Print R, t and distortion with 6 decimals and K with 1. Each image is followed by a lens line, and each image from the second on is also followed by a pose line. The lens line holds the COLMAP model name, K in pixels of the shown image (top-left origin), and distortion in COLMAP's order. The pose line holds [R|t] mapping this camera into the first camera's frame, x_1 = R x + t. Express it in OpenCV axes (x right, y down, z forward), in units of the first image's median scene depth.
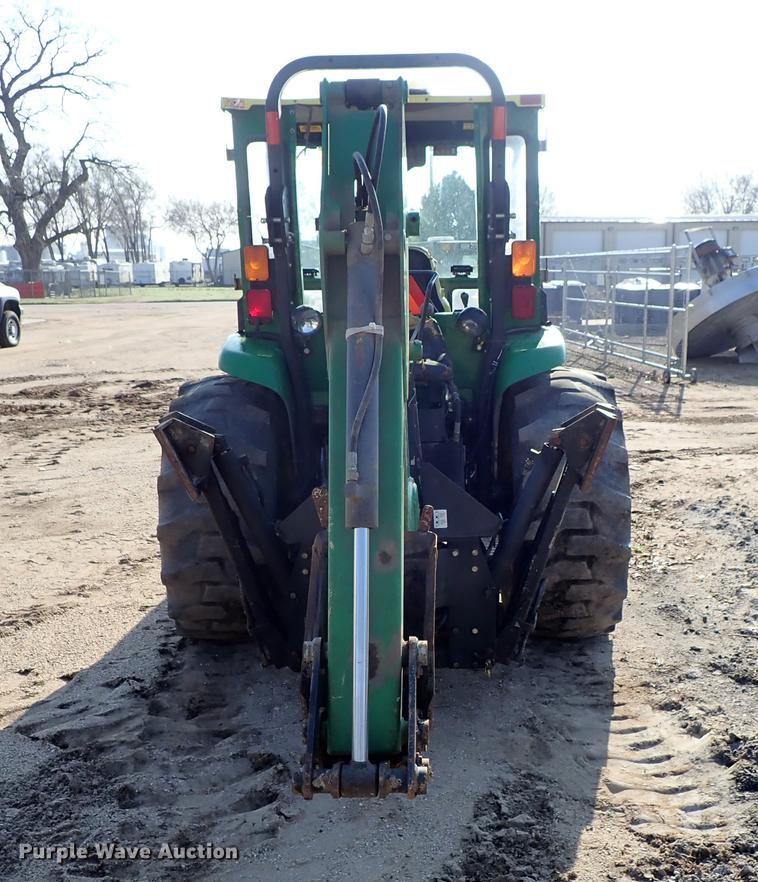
lens RADIAL K [[975.2, 0, 379.3], [0, 975.2, 463.2], [0, 0, 1]] dist [0.010067, -0.006211]
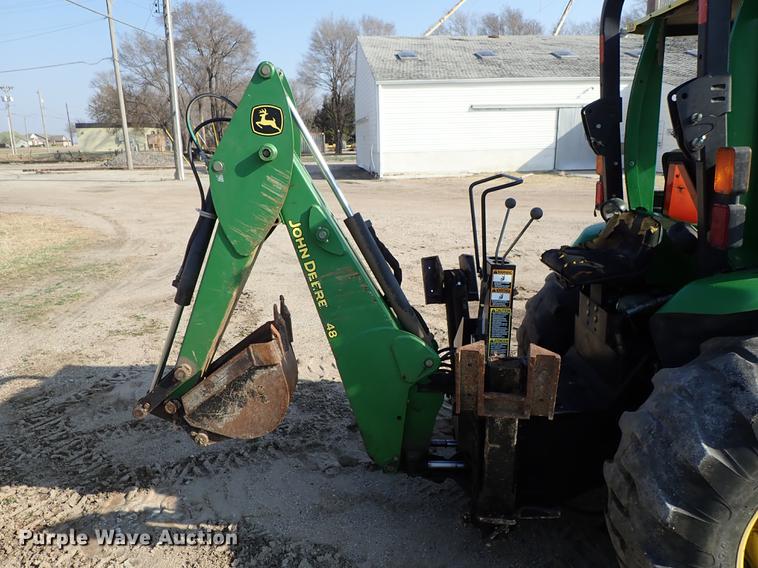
lens RADIAL K [[572.1, 0, 368.9], [0, 572.1, 284.3], [0, 0, 1]] dist [0.003239, -0.004715]
pose [[-0.022549, 0.260196, -0.965293, 0.065936], [-0.179629, 0.948771, 0.259938, -0.020322], [0.983476, 0.179256, 0.025345, 0.076806]]
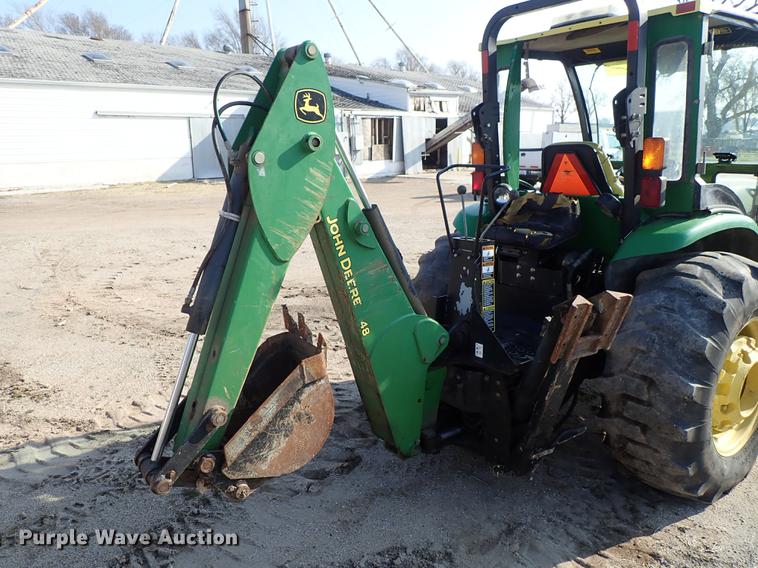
lens RADIAL K [[568.9, 0, 379.0], [0, 568.9, 284.0], [0, 0, 1]] dist [0.002541, -0.003607]
pose [[0.608956, 0.195940, -0.768622, 0.052148], [-0.151026, 0.979924, 0.130153, -0.010521], [0.778694, 0.036824, 0.626323, 0.036340]]
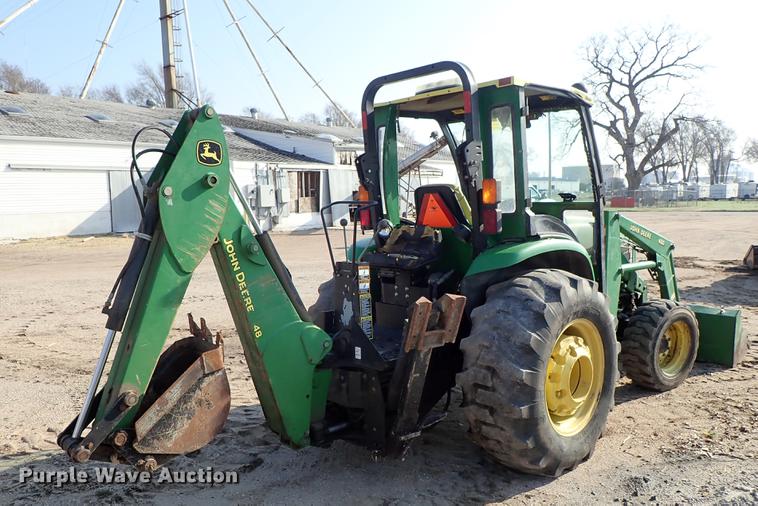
lens RADIAL K [[594.3, 0, 365.6], [0, 594.3, 268.4], [0, 0, 1]] dist [0.010868, -0.004250]
pose [[0.679772, 0.089578, -0.727932, 0.071333], [-0.135373, 0.990784, -0.004493, -0.007214], [0.720822, 0.101597, 0.685634, 0.029457]]
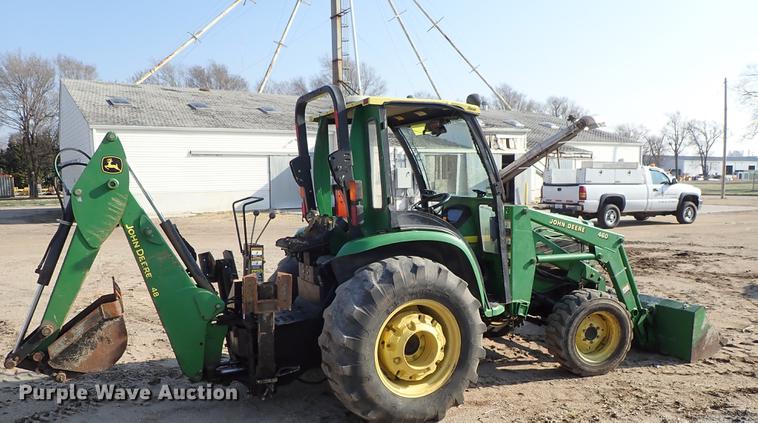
lens RADIAL K [[576.2, 0, 377.7], [0, 576.2, 238.6], [0, 0, 1]] dist [0.009964, 0.003066]
pose [[0.454205, 0.100551, -0.885205, 0.116937], [-0.169162, 0.985268, 0.025119, -0.016787], [0.874690, 0.138333, 0.464523, 0.060042]]
